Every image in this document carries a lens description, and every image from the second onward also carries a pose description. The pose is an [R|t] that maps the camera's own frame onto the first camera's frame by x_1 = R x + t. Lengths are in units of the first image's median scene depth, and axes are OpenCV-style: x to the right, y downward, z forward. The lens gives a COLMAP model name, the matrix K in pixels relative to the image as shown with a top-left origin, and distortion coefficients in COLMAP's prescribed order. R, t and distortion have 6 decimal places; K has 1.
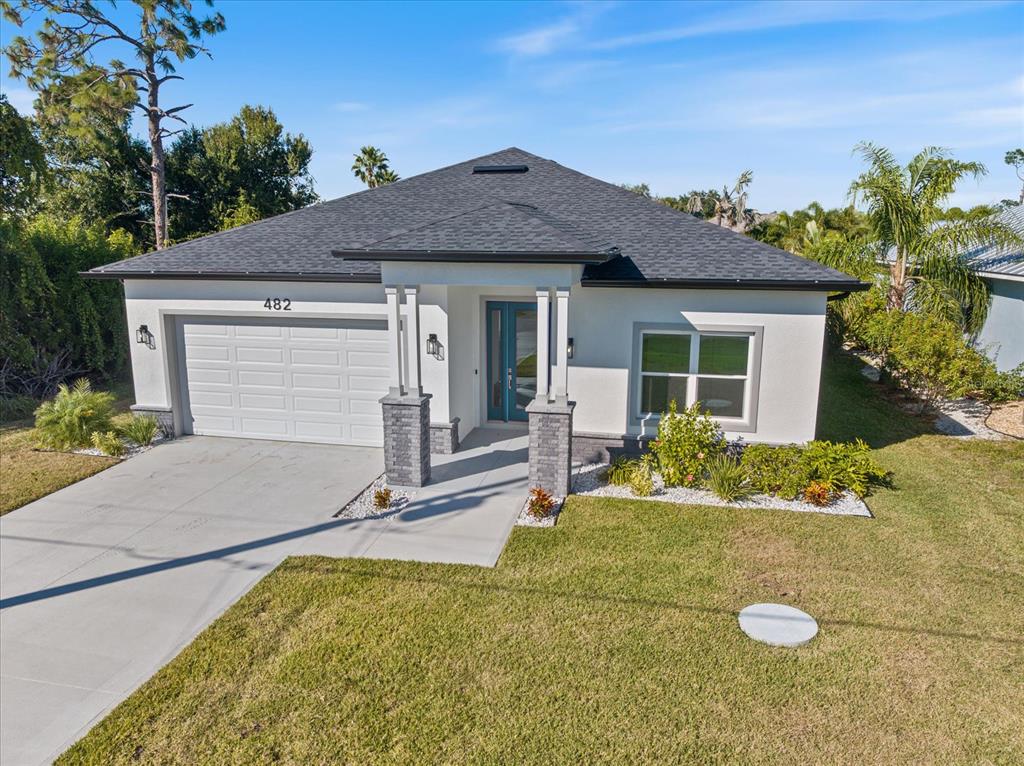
lens RADIAL K [[747.4, 0, 504.1], [0, 747.4, 386.3], [0, 0, 1]] dist [-0.048341, -0.001951]
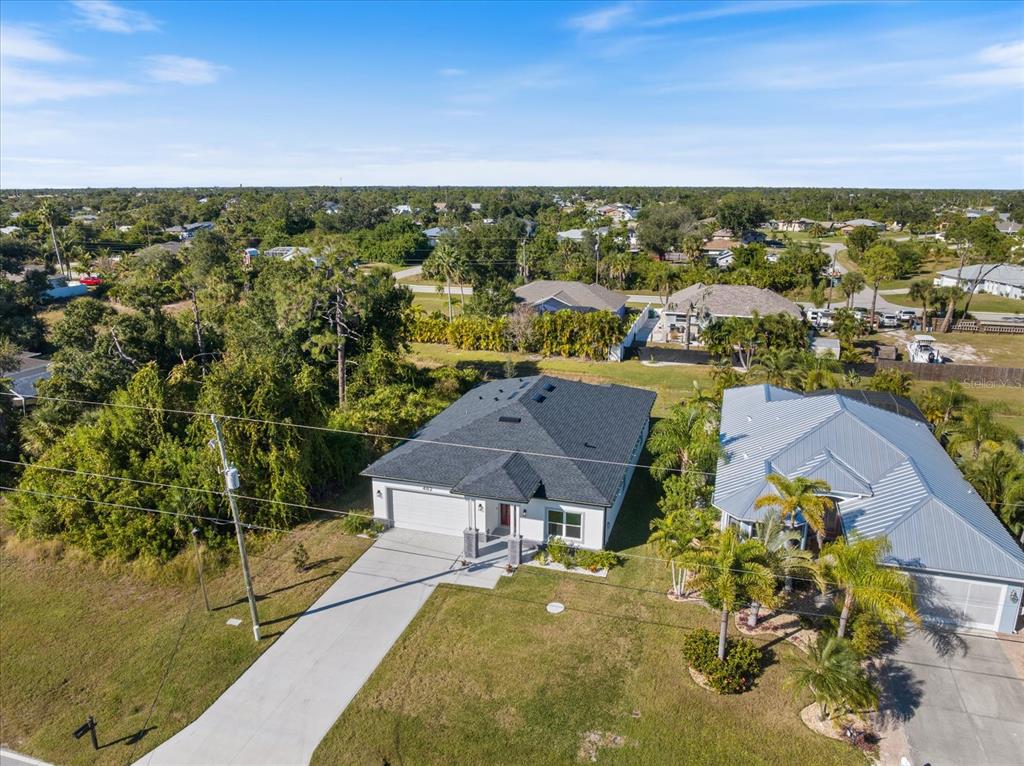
lens RADIAL K [[747.4, 0, 508.5], [0, 747.4, 382.8], [0, 0, 1]] dist [-0.048341, -0.001951]
pose [[0.996839, 0.027918, -0.074381, 0.240633], [-0.023357, 0.997834, 0.061501, -0.789699], [0.075937, -0.059569, 0.995332, -2.062499]]
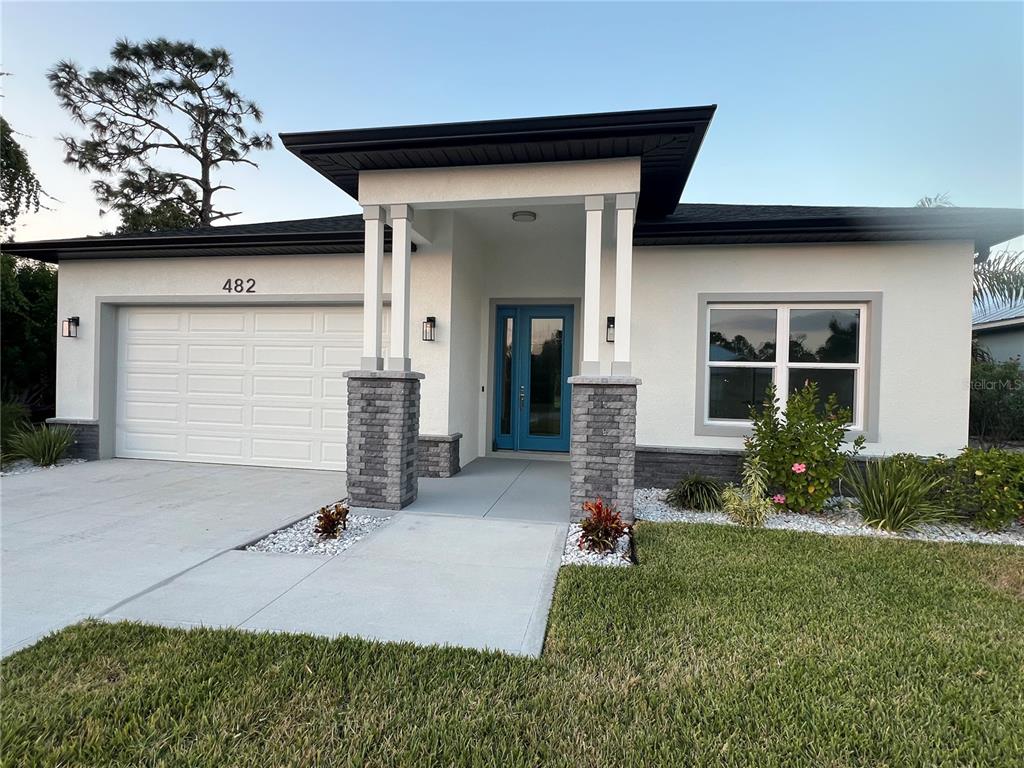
lens RADIAL K [[516.1, 0, 504.6], [0, 516.1, 388.0], [0, 0, 1]] dist [-0.005103, -0.000349]
pose [[0.999458, 0.022559, 0.023964, -0.032499], [-0.017266, 0.979286, -0.201746, 0.116552], [-0.028019, 0.201222, 0.979145, 0.520956]]
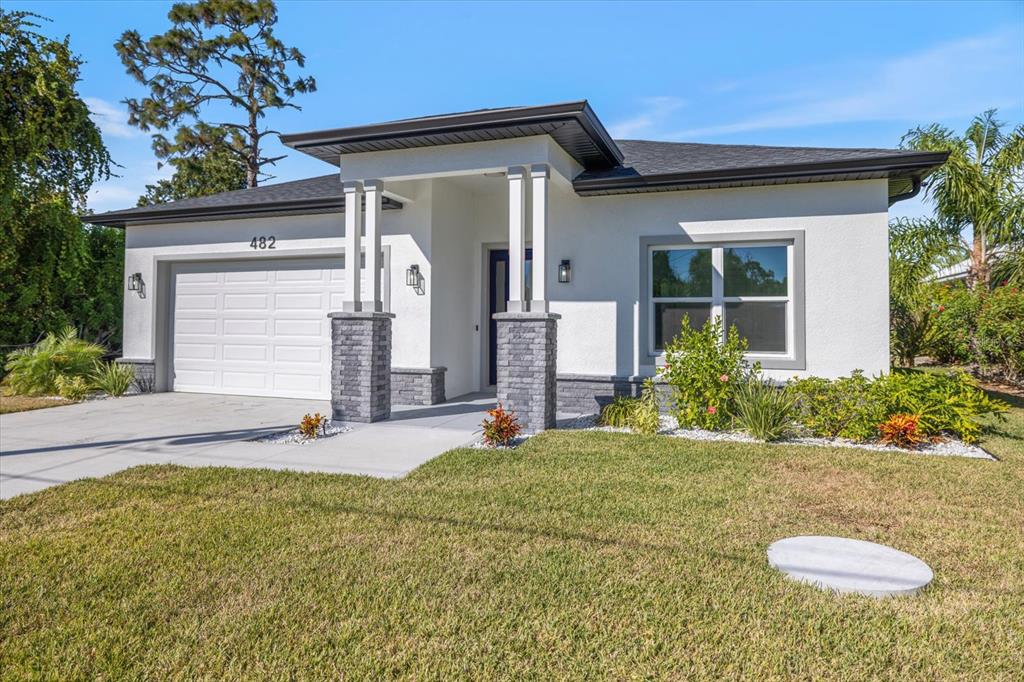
lens RADIAL K [[637.6, 0, 504.0], [0, 637.6, 304.9], [0, 0, 1]] dist [-0.013764, 0.005489]
pose [[0.989870, -0.000444, -0.141973, 0.125484], [-0.034349, 0.969537, -0.242523, 0.167850], [0.137756, 0.244943, 0.959701, 0.316975]]
